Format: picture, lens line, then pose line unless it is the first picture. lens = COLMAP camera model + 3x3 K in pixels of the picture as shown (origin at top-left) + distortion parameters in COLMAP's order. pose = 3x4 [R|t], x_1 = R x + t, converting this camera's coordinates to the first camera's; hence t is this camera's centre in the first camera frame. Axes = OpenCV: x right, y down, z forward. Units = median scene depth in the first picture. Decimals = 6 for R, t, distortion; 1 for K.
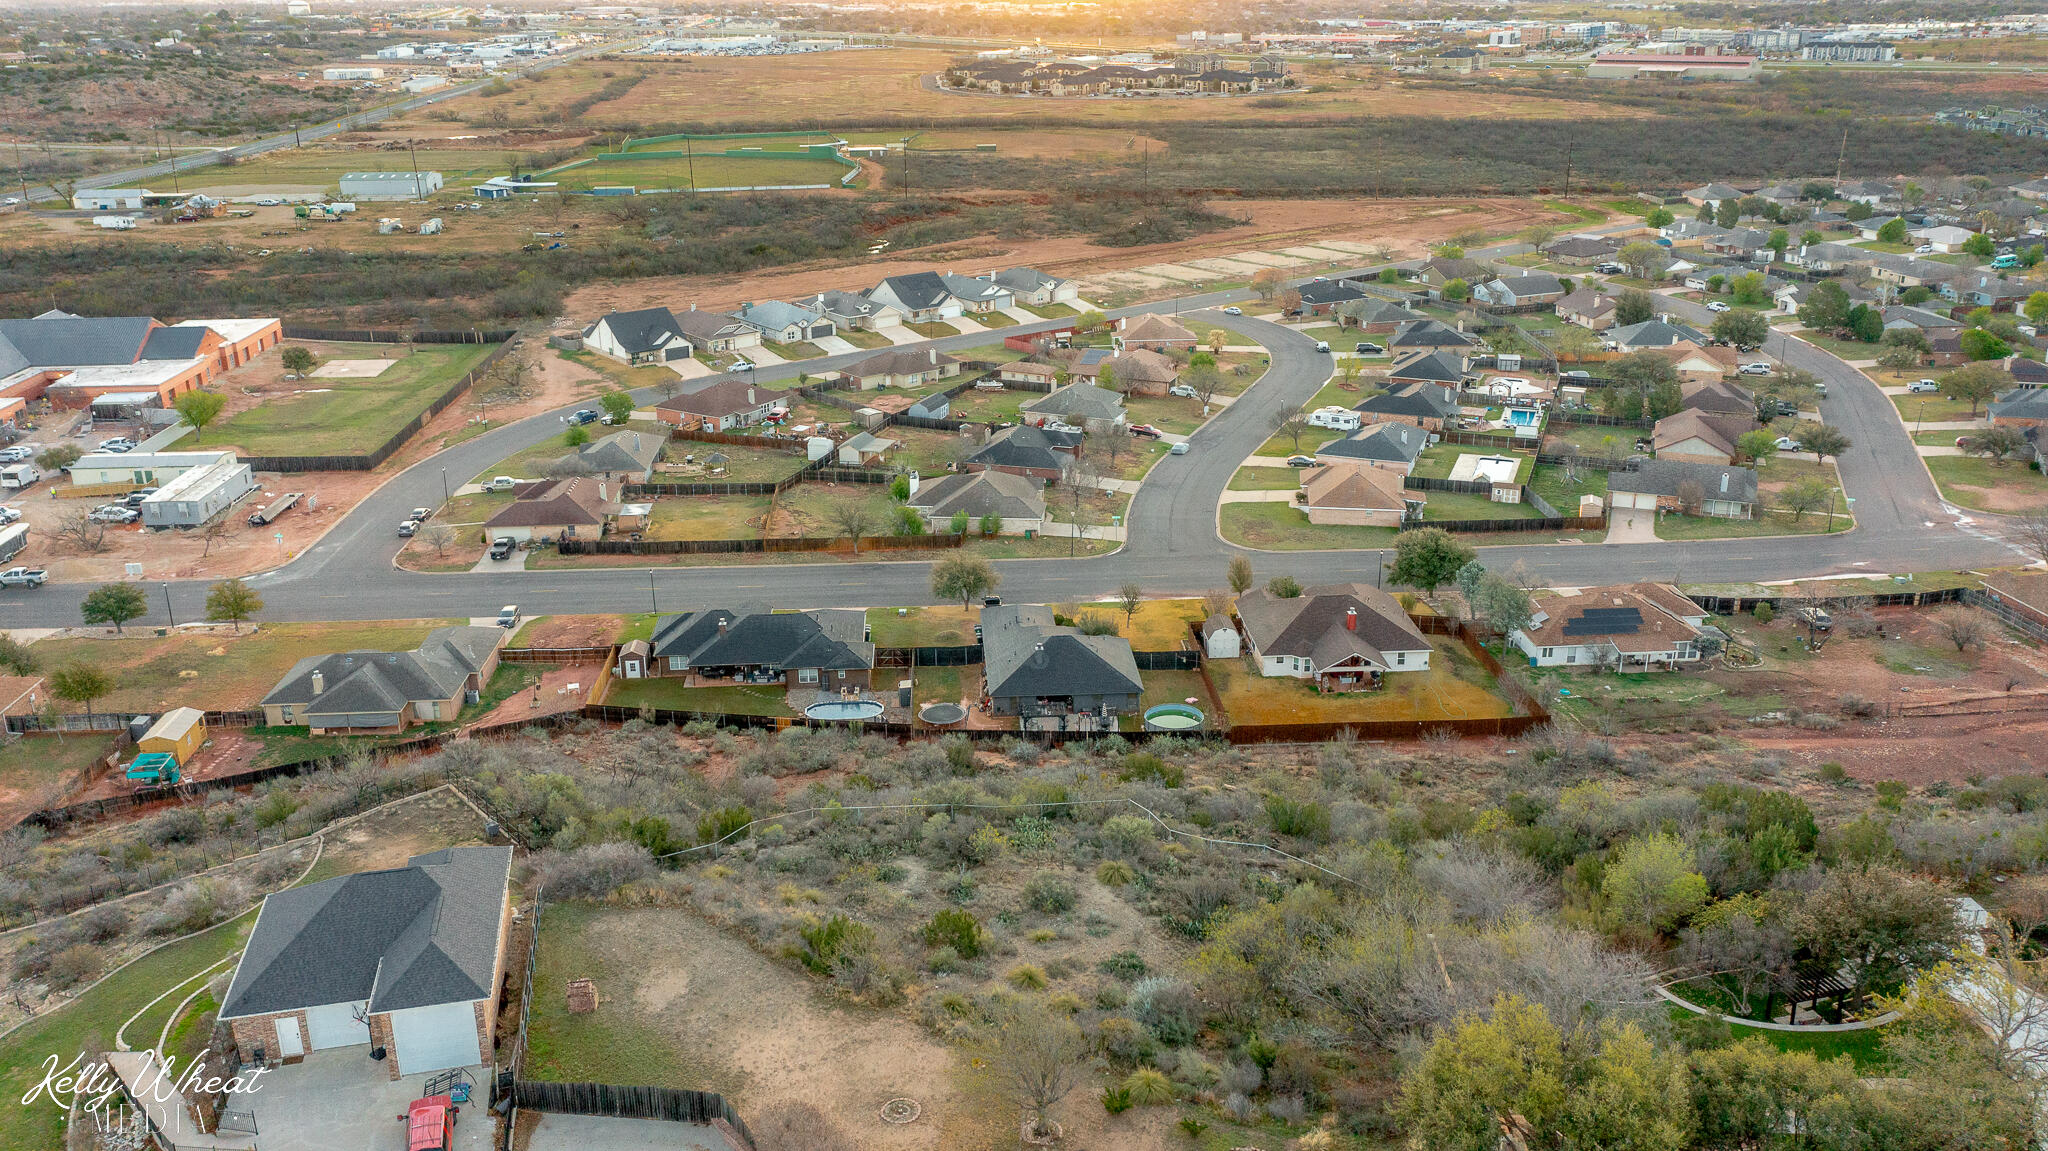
lens RADIAL K [[1643.6, 0, 1025.7], [0, 1643.6, 565.2], [0, 0, 1]] dist [0.000657, 0.012090]
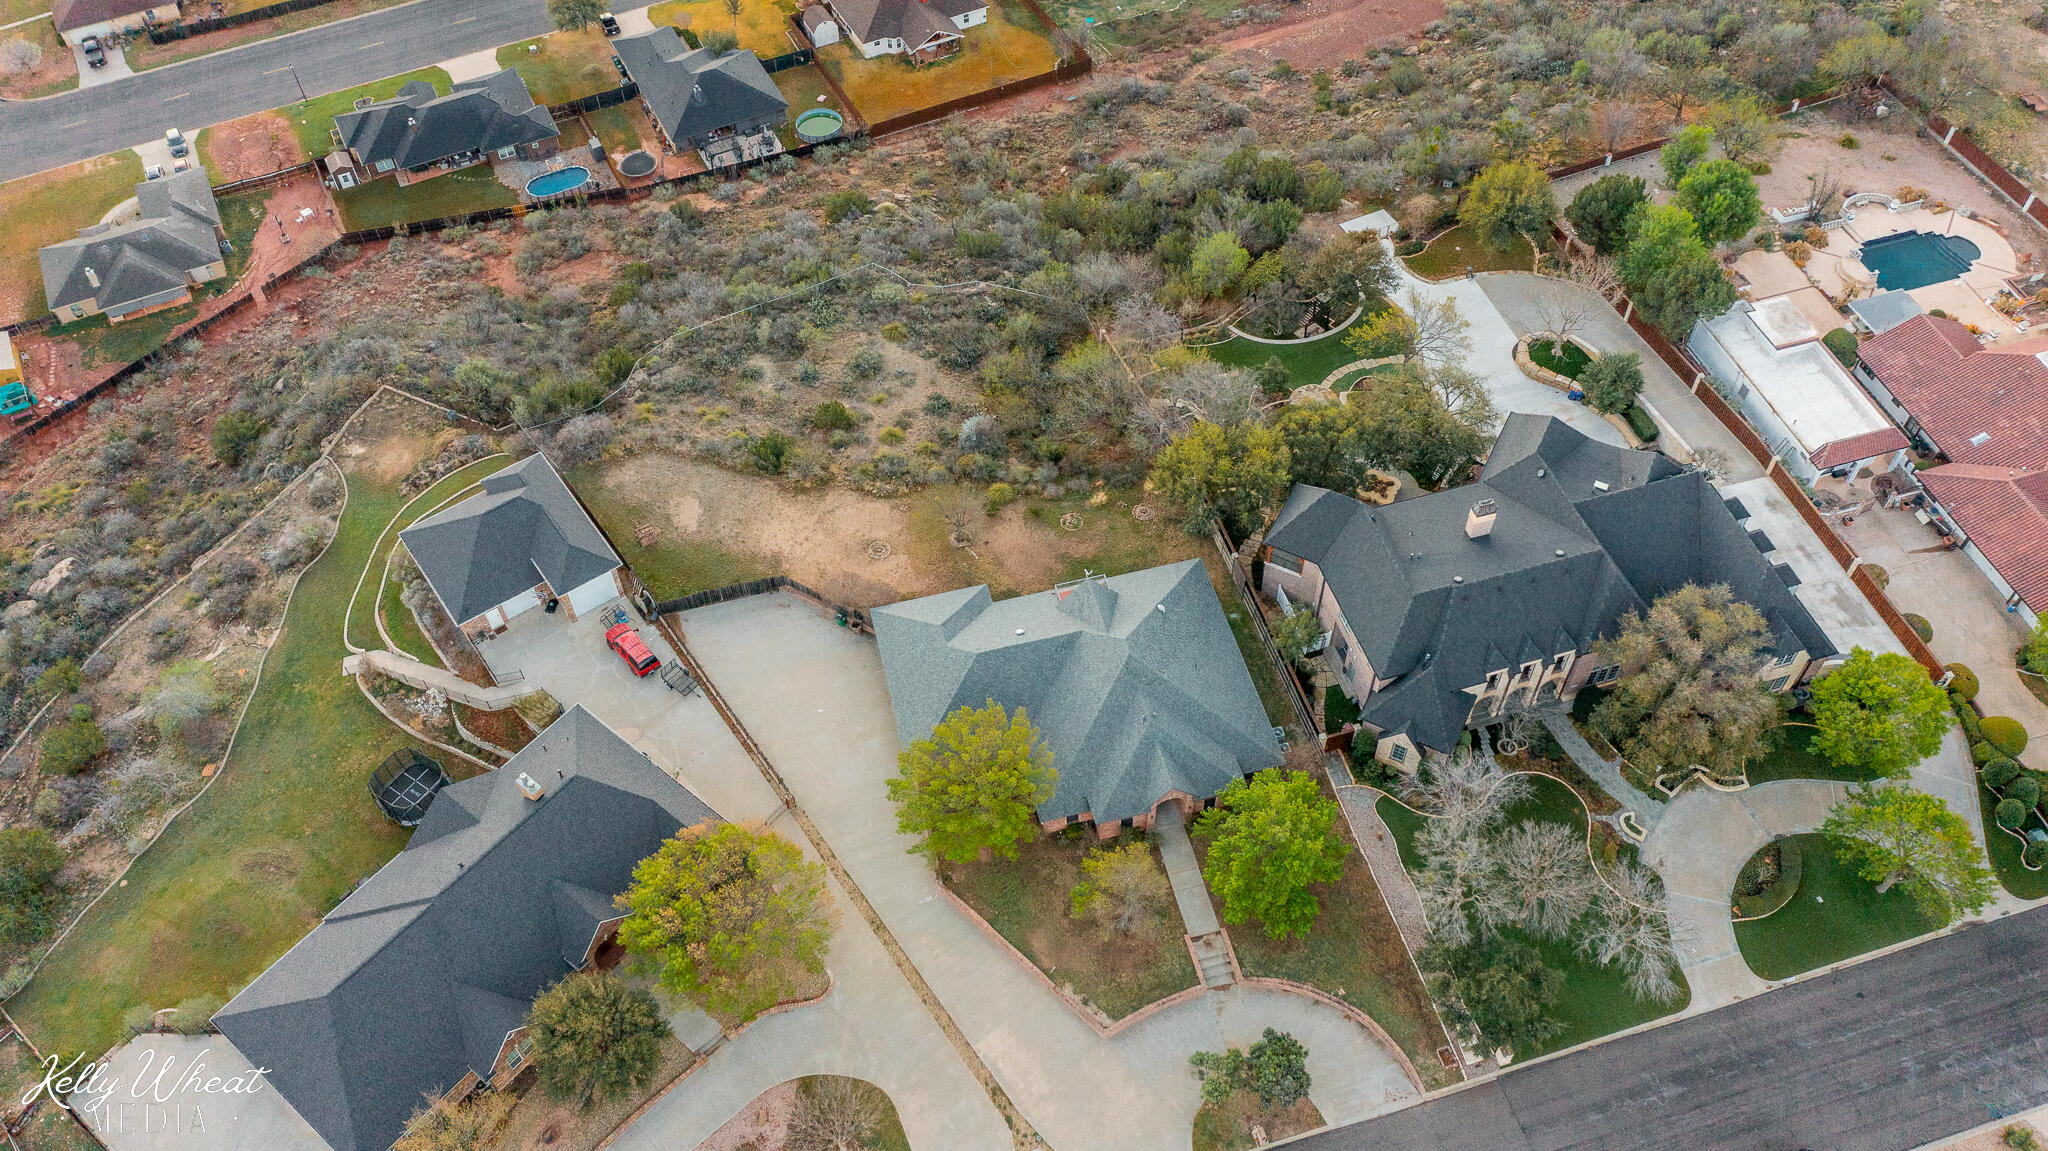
lens RADIAL K [[1643.6, 0, 1025.7], [0, 1643.6, 565.2], [0, 0, 1]] dist [0.000657, 0.012090]
pose [[0.918466, -0.312132, 0.242887, -0.154792], [0.139211, 0.829967, 0.540161, -0.250012], [-0.370190, -0.462307, 0.805749, -0.210719]]
